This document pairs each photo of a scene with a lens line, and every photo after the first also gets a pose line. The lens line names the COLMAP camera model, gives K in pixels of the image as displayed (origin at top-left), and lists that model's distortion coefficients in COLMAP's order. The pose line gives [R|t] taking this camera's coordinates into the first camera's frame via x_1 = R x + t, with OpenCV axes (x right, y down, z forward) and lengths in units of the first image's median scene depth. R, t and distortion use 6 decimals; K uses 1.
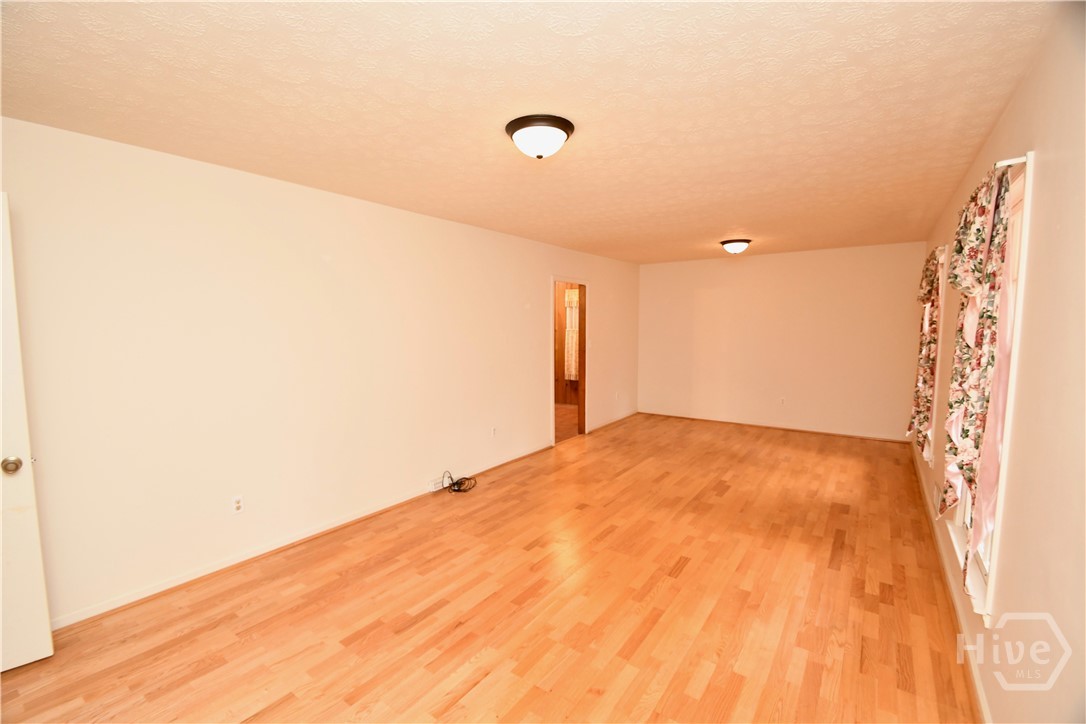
lens RADIAL K [[473.9, 0, 533.8], [0, 473.9, 364.7], [0, 0, 1]] dist [0.012405, -0.016551]
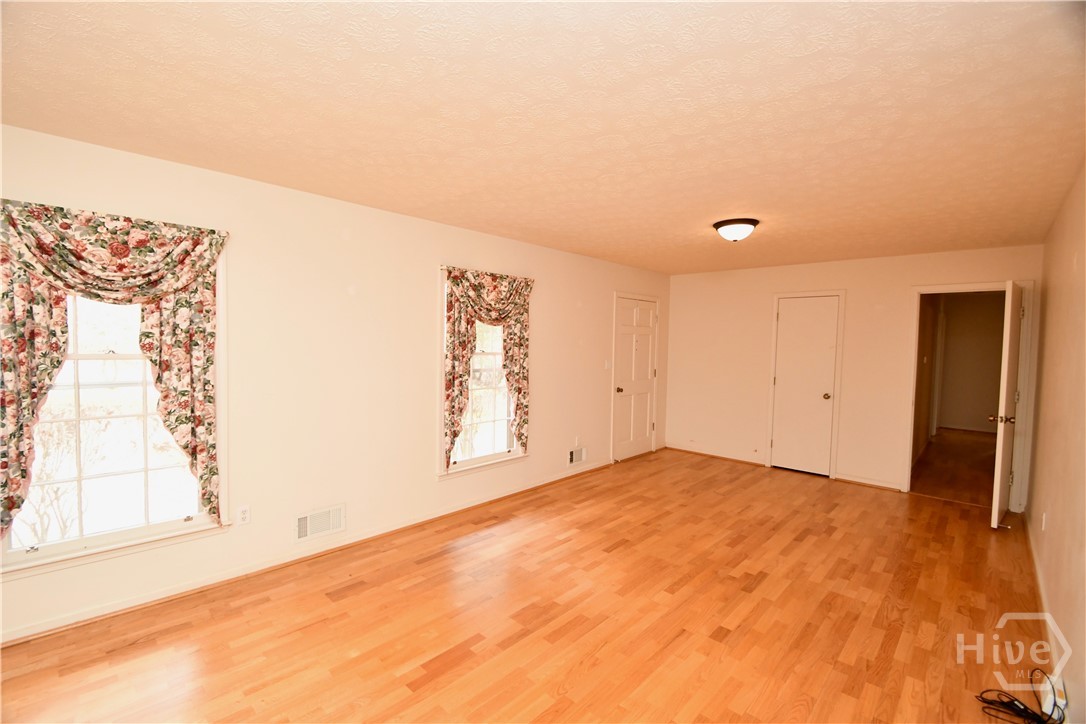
lens RADIAL K [[473.9, 0, 533.8], [0, 473.9, 364.7], [0, 0, 1]] dist [0.012405, -0.016551]
pose [[-0.989742, -0.021032, 0.141312, 0.260852], [-0.001802, 0.990864, 0.134855, -0.136458], [-0.142857, 0.133217, -0.980737, 1.583146]]
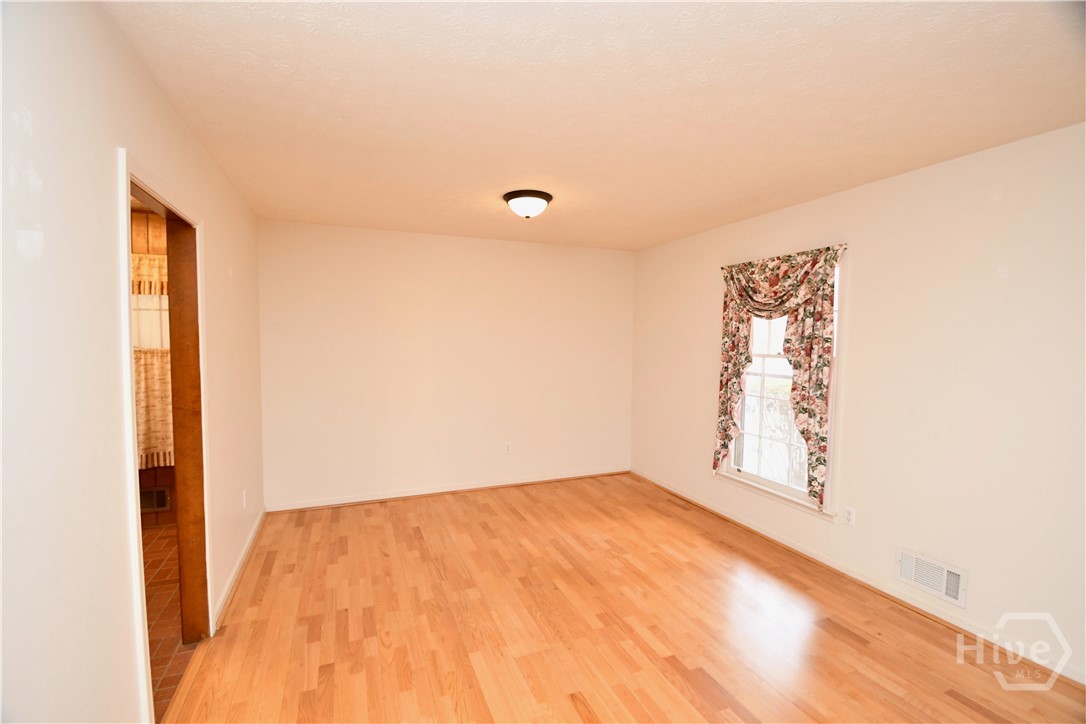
lens RADIAL K [[473.9, 0, 533.8], [0, 473.9, 364.7], [0, 0, 1]] dist [0.012405, -0.016551]
pose [[0.537481, -0.037314, 0.842450, -0.089639], [0.063160, 0.997996, 0.003907, -0.079366], [-0.840907, 0.051109, 0.538761, 0.958898]]
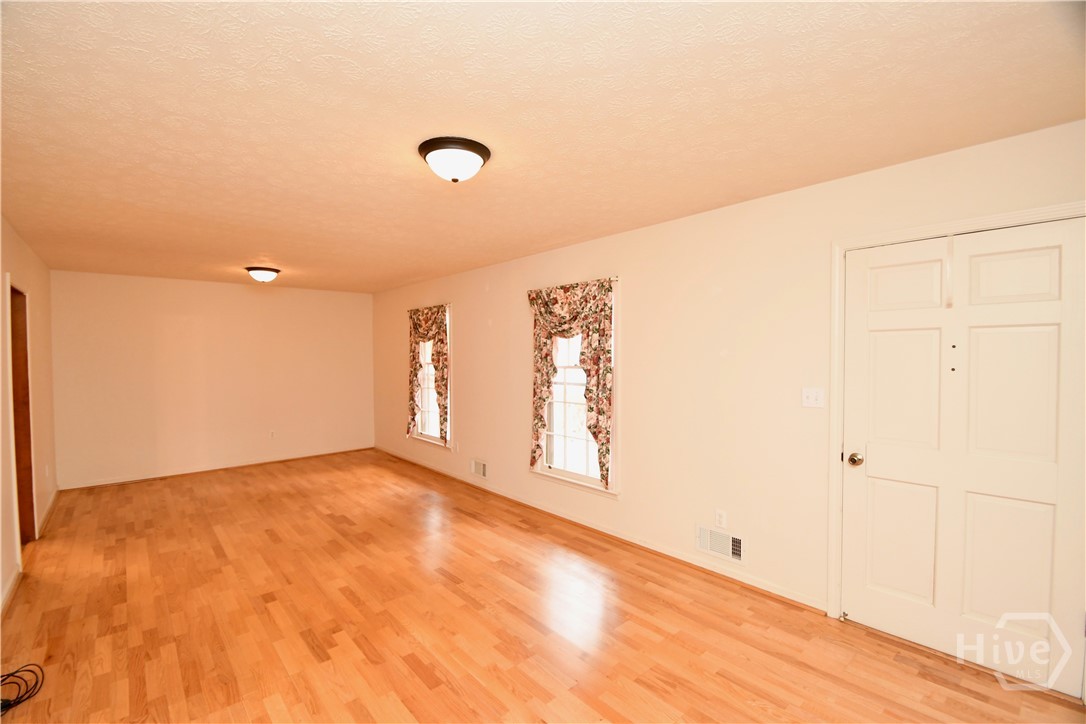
lens RADIAL K [[473.9, 0, 533.8], [0, 473.9, 364.7], [0, 0, 1]] dist [0.012405, -0.016551]
pose [[0.230802, -0.021087, 0.972772, -0.519063], [0.090834, 0.995866, 0.000037, -0.029532], [-0.968752, 0.088353, 0.231763, 0.380853]]
